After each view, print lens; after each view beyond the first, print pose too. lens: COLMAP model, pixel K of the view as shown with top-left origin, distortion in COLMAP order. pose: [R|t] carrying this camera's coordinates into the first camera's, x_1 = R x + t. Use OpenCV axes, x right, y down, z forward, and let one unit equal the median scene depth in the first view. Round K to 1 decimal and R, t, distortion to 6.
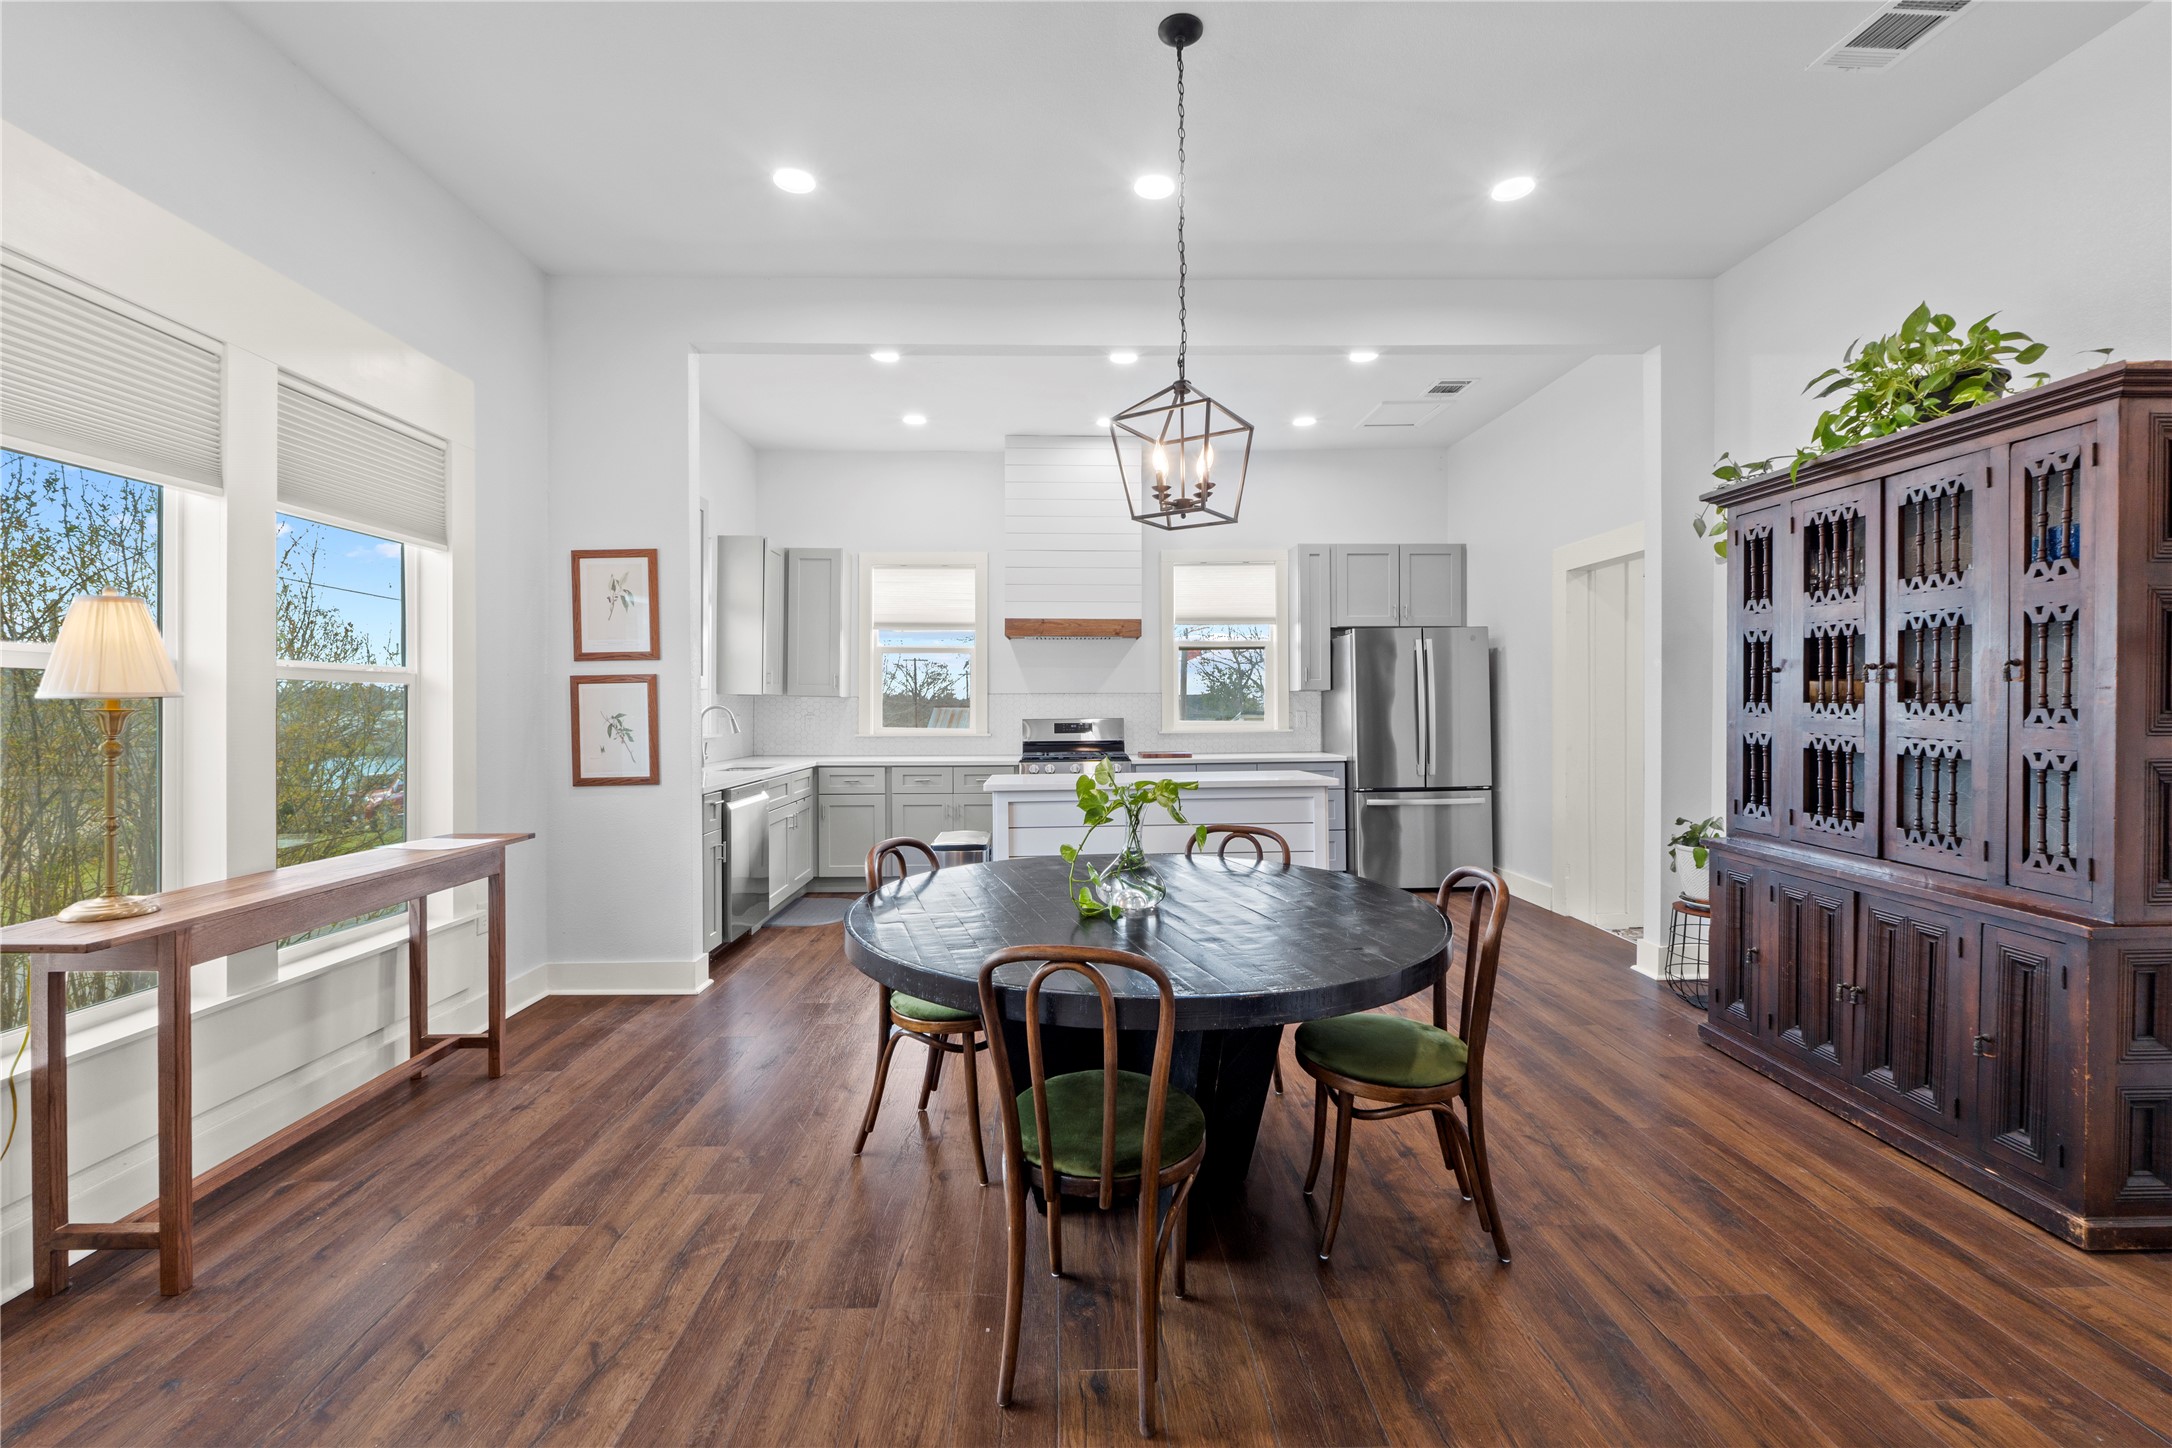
lens RADIAL K [[920.8, 0, 1082.2], [0, 920.8, 708.6], [0, 0, 1]] dist [-0.002806, -0.000468]
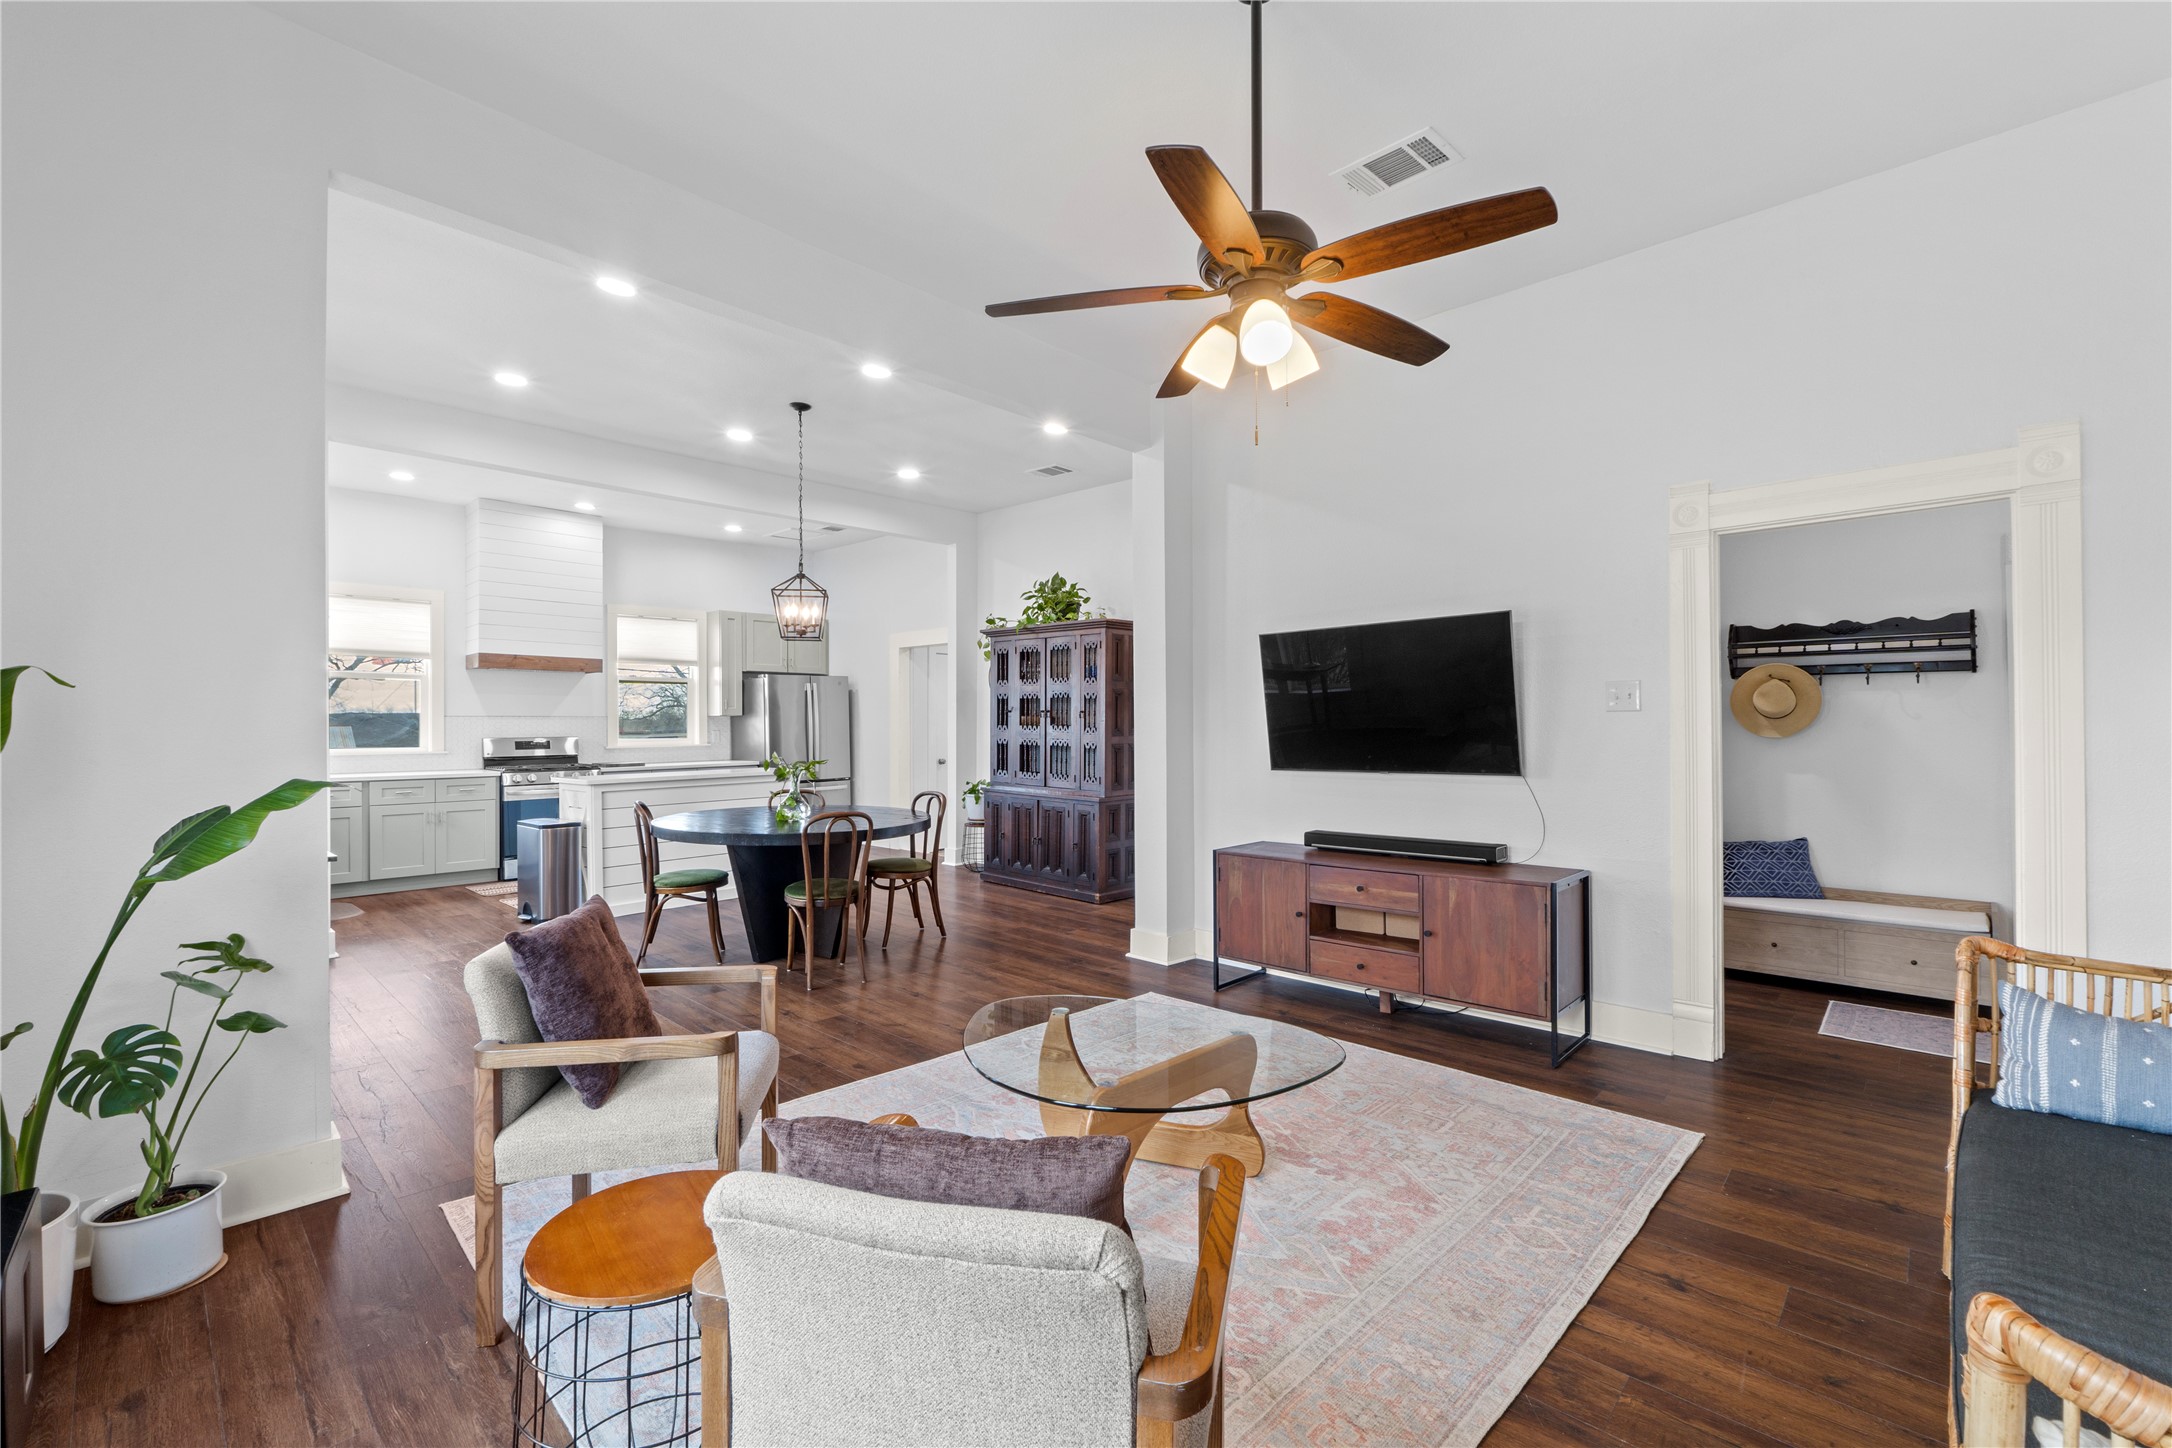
lens RADIAL K [[913.5, 0, 1080.7], [0, 913.5, 721.9], [0, 0, 1]] dist [-0.002606, -0.000264]
pose [[0.707776, 0.003745, 0.706427, -0.753587], [0.001861, 0.999973, -0.007166, 0.001711], [-0.706434, 0.006386, 0.707750, -0.765248]]
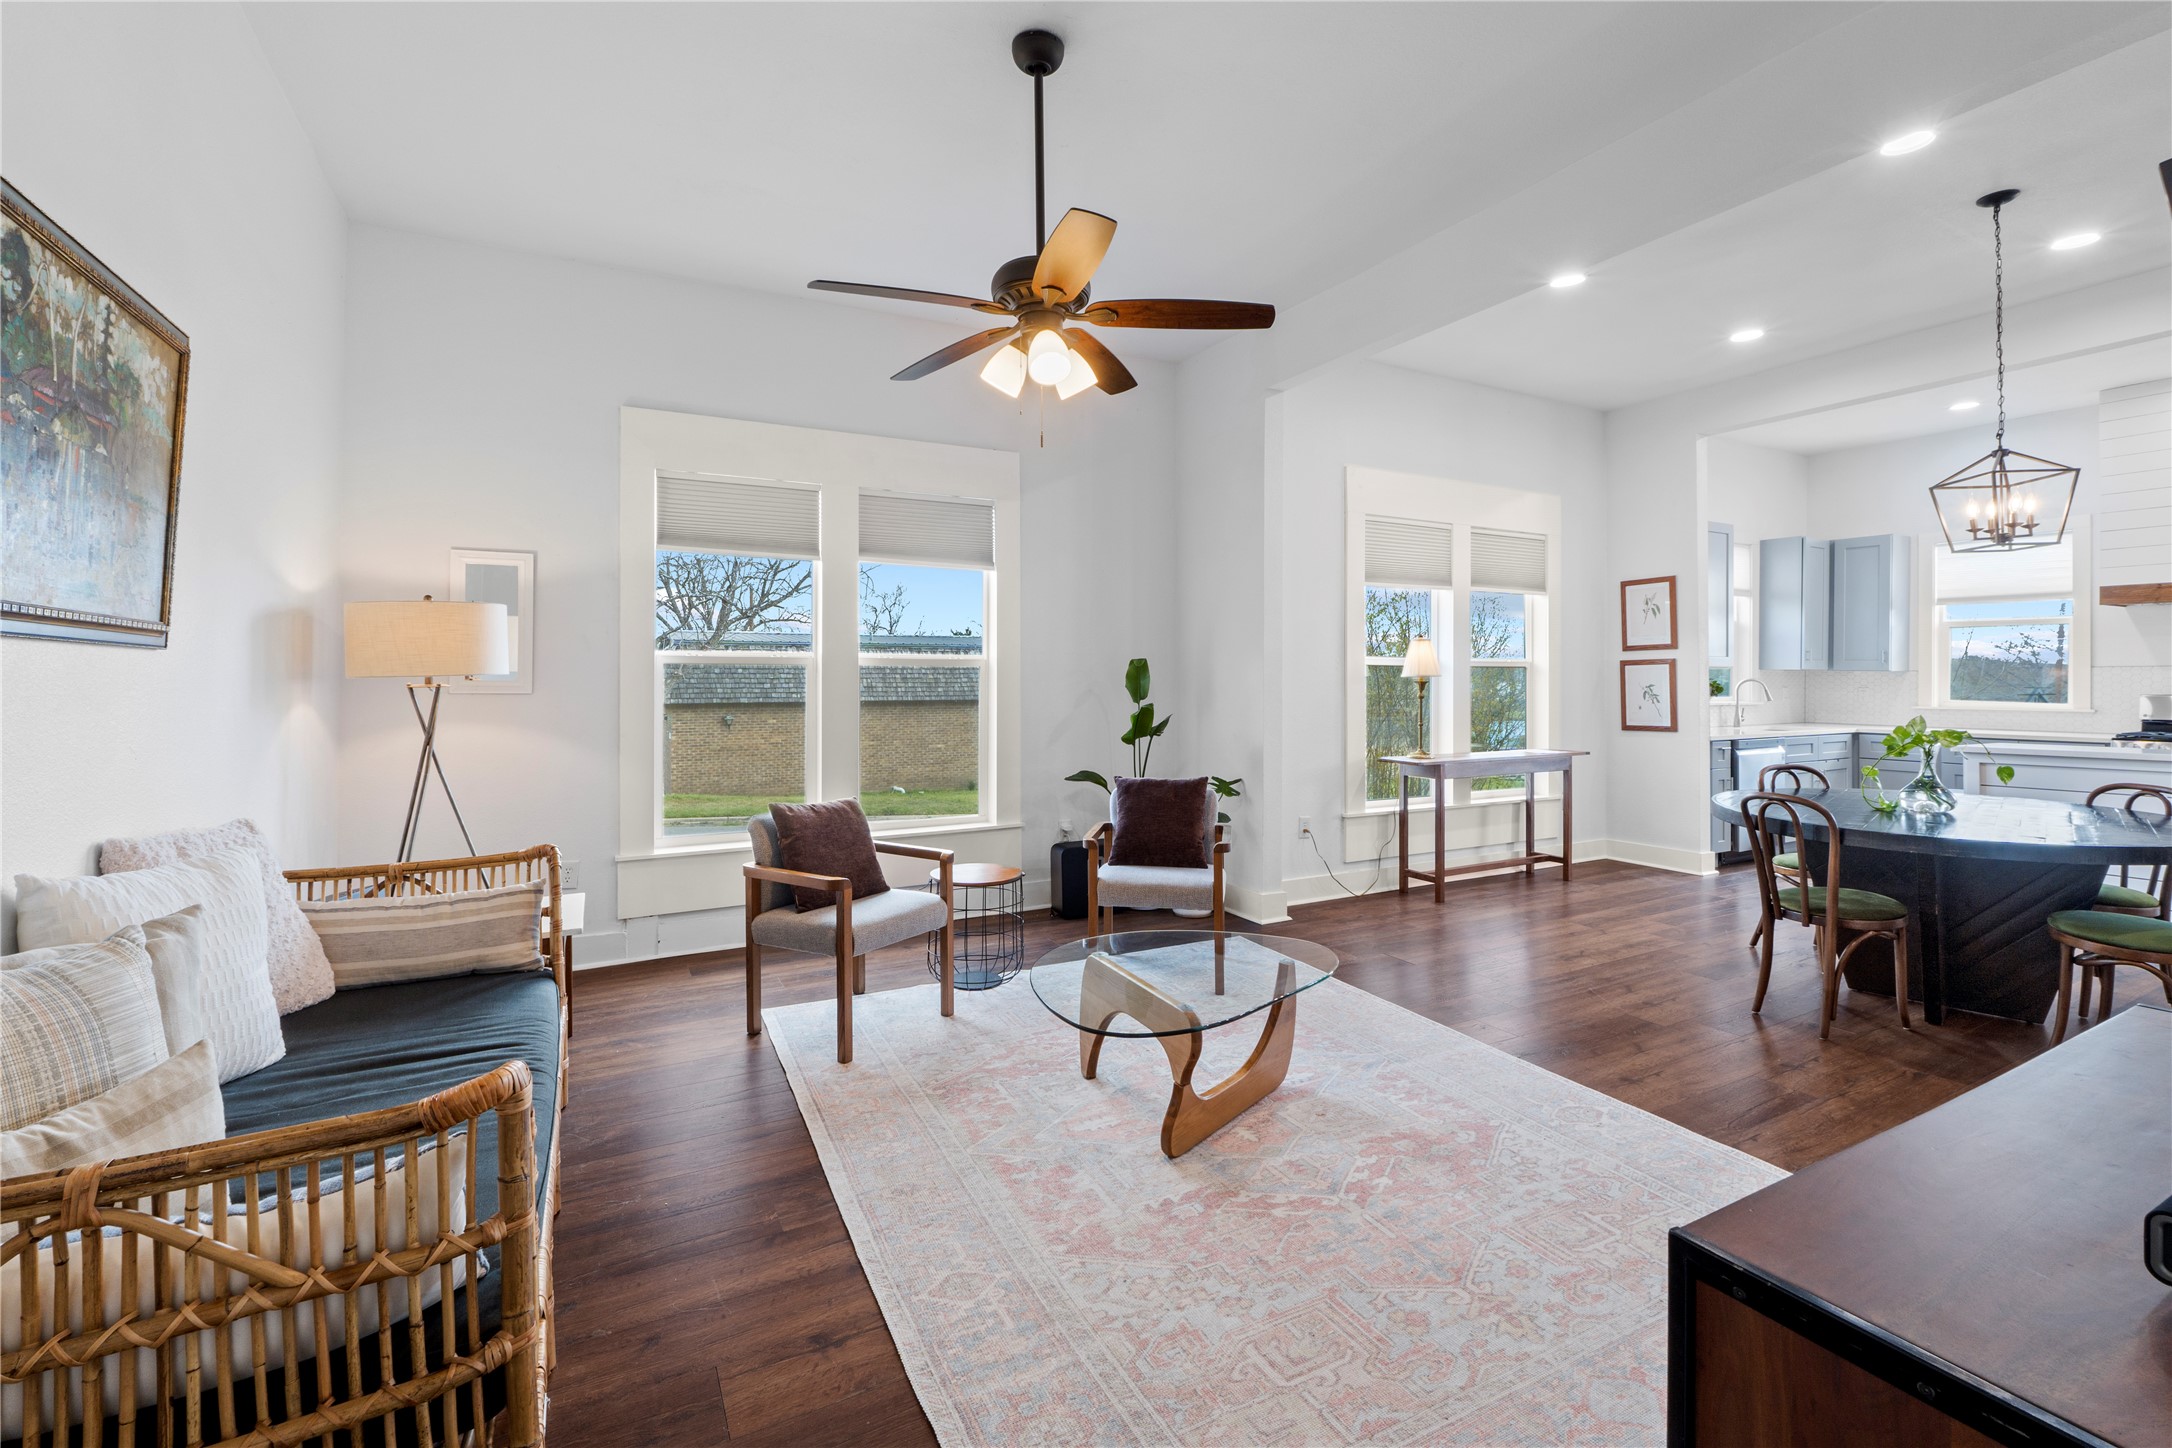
lens RADIAL K [[943.9, 0, 1093.0], [0, 943.9, 675.5], [0, 0, 1]] dist [-0.003225, -0.000651]
pose [[0.458545, -0.000416, -0.888671, 0.613312], [-0.003533, 0.999991, -0.002291, -0.003402], [0.888664, 0.004190, 0.458540, -0.720287]]
